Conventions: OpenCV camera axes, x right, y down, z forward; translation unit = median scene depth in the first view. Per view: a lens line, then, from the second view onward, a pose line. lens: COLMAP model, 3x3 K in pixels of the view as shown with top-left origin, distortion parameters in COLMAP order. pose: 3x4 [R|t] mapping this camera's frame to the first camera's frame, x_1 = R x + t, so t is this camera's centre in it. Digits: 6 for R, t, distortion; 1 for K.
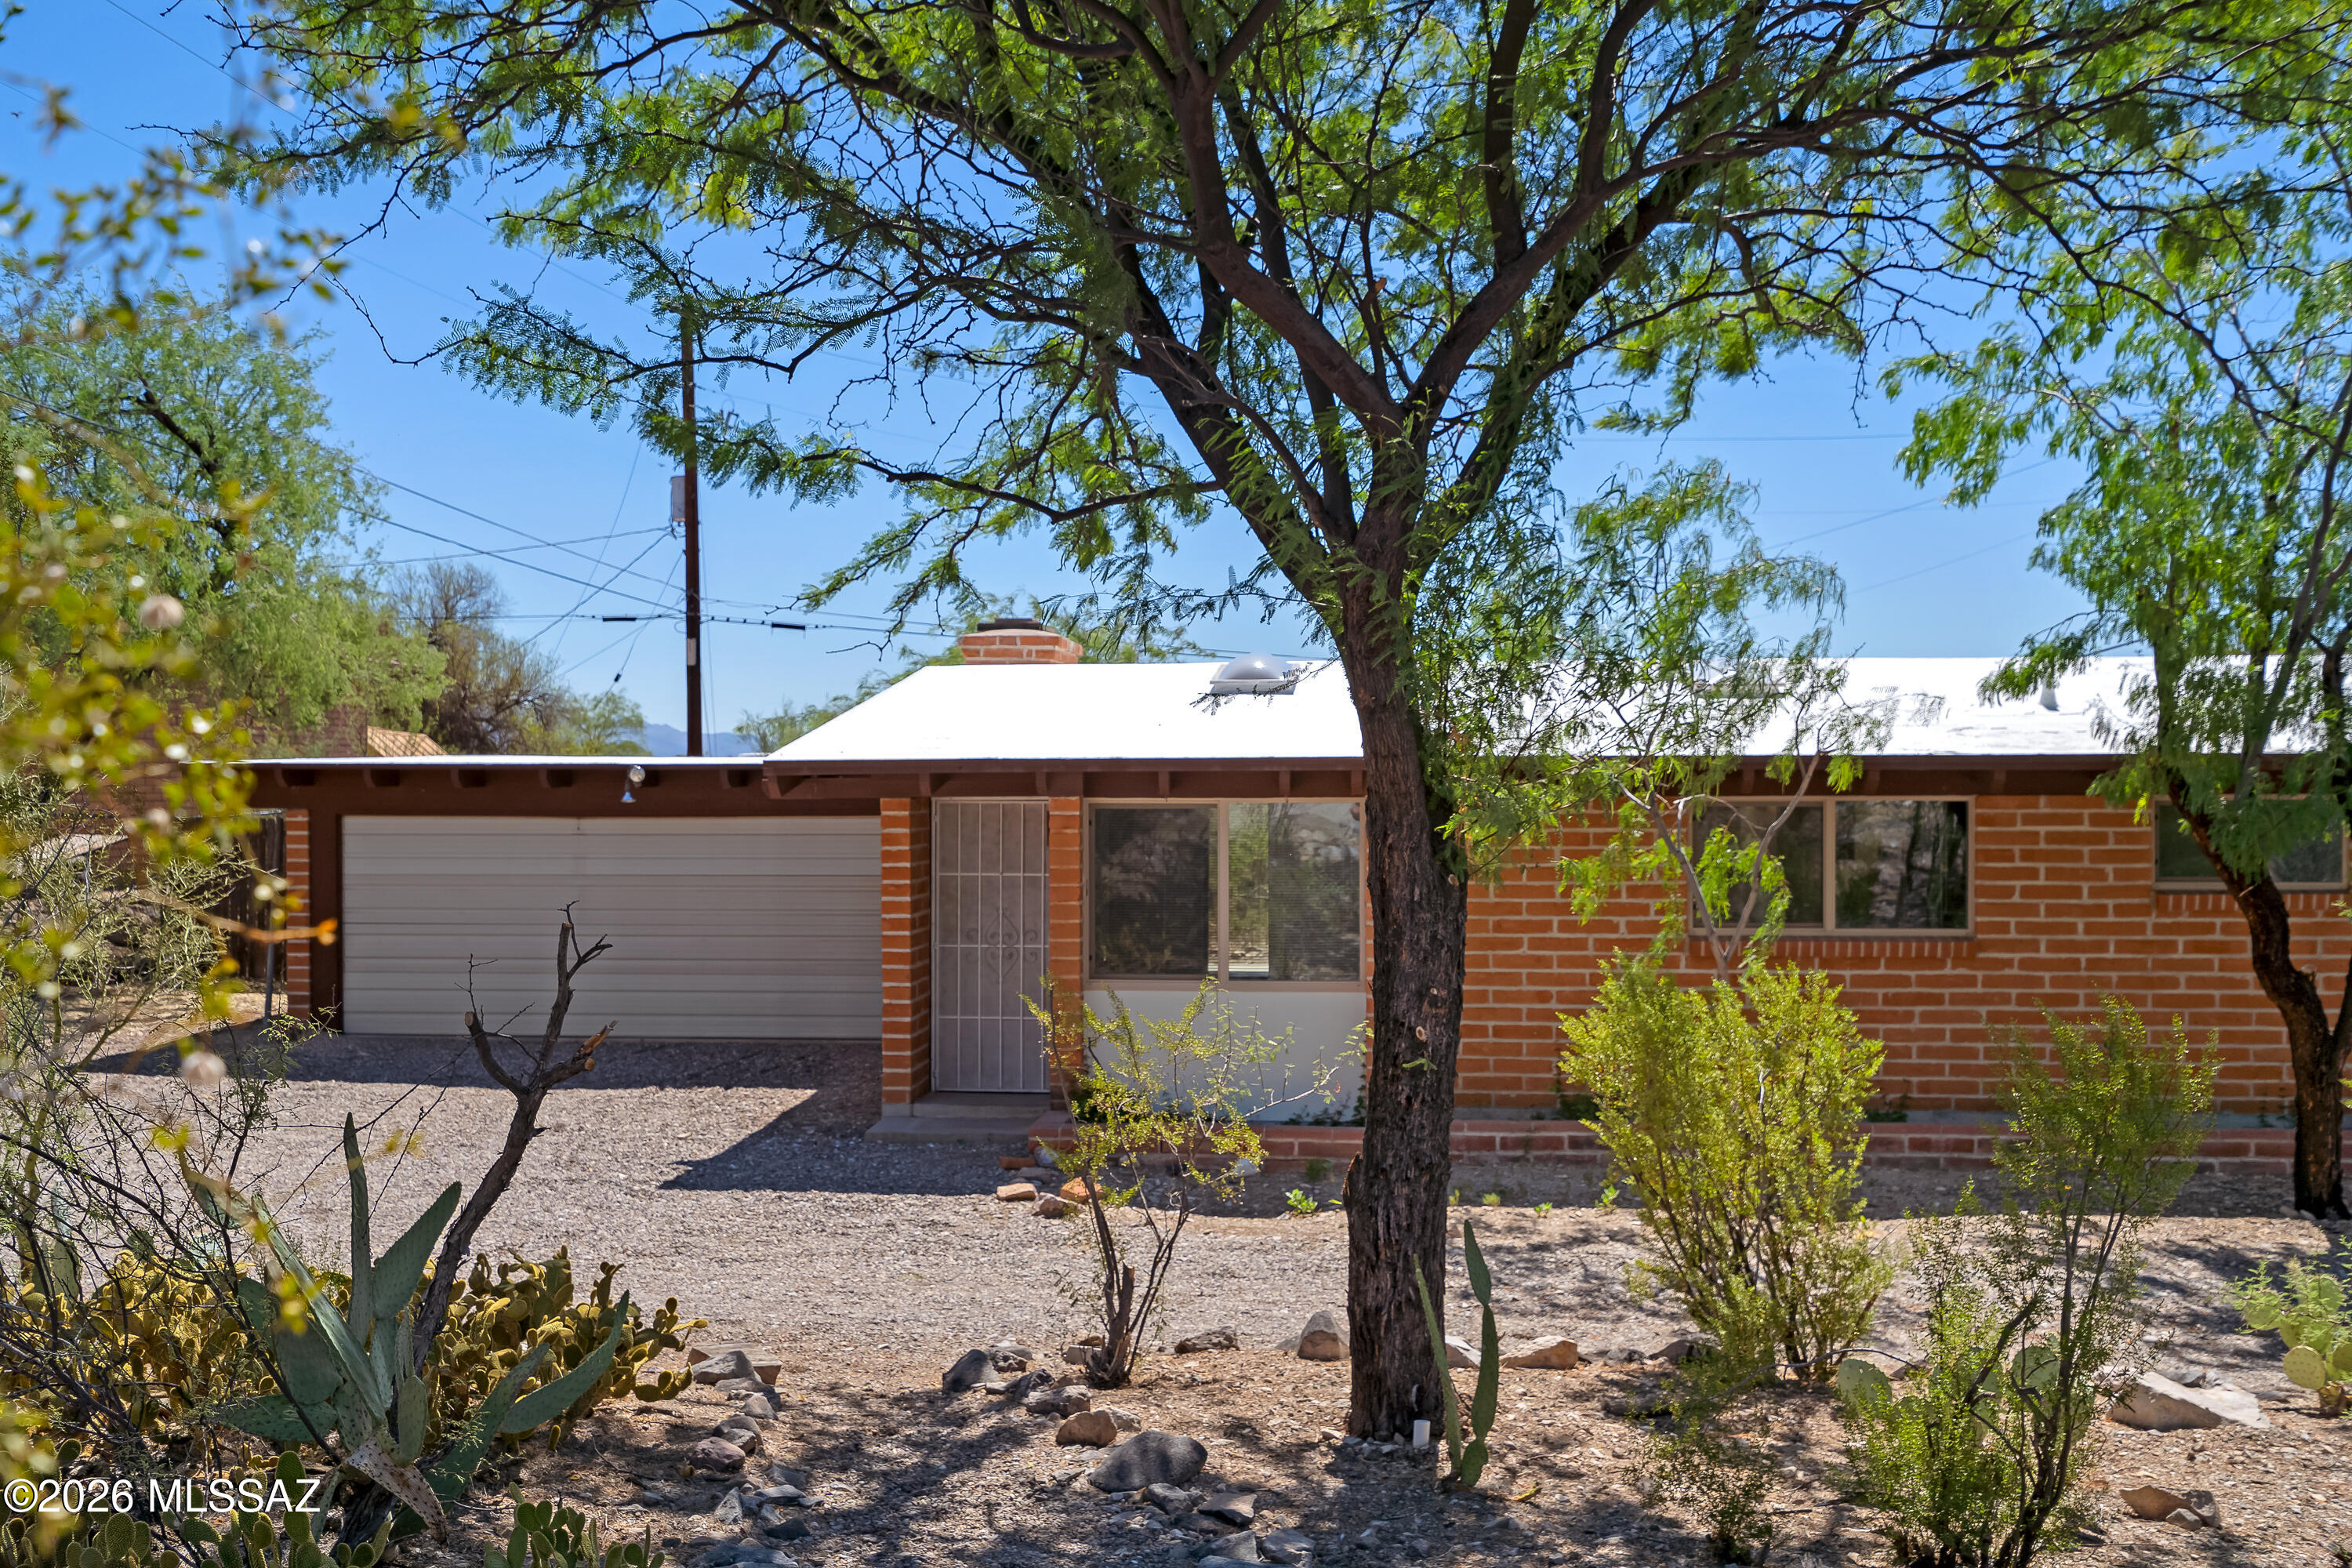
lens RADIAL K [[2725.3, 0, 1176.0], [0, 2725.3, 784.0], [0, 0, 1]] dist [0.023159, 0.005669]
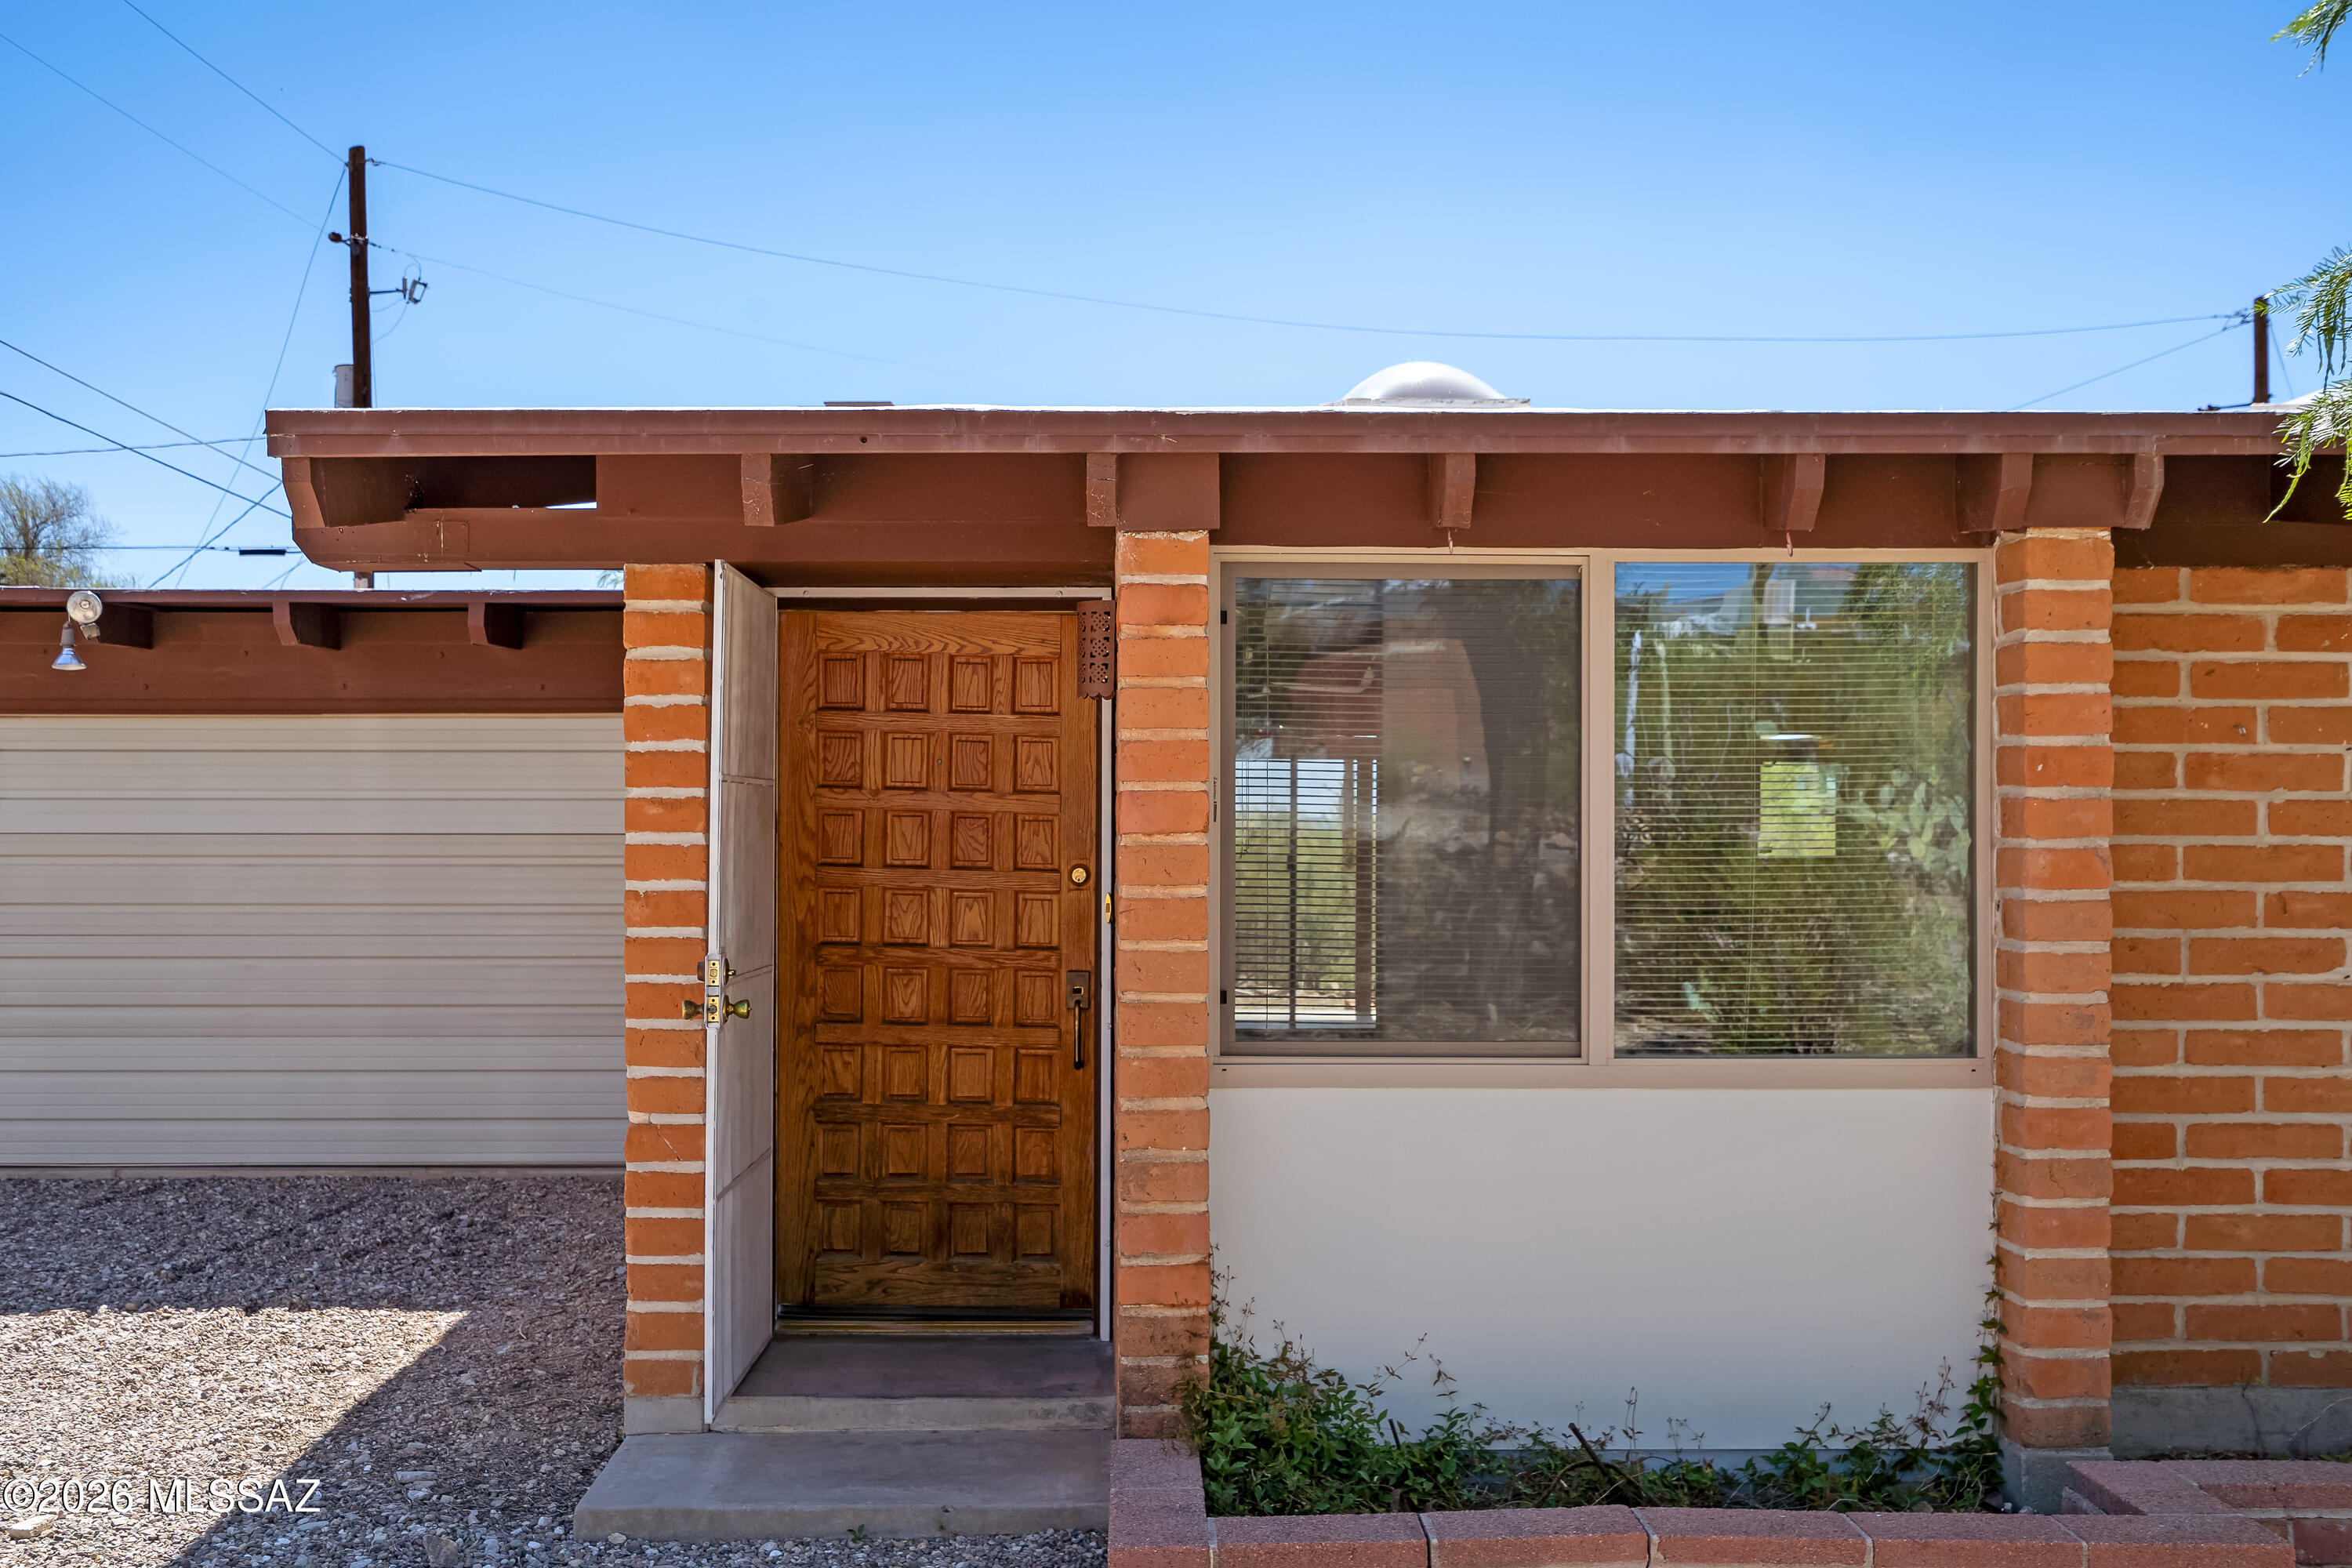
lens RADIAL K [[2725.3, 0, 1176.0], [0, 2725.3, 784.0], [0, 0, 1]] dist [0.023159, 0.005669]
pose [[0.995685, 0.003711, 0.092723, -0.060923], [-0.001834, 0.999792, -0.020314, 0.038059], [-0.092779, 0.020057, 0.995485, 0.562129]]
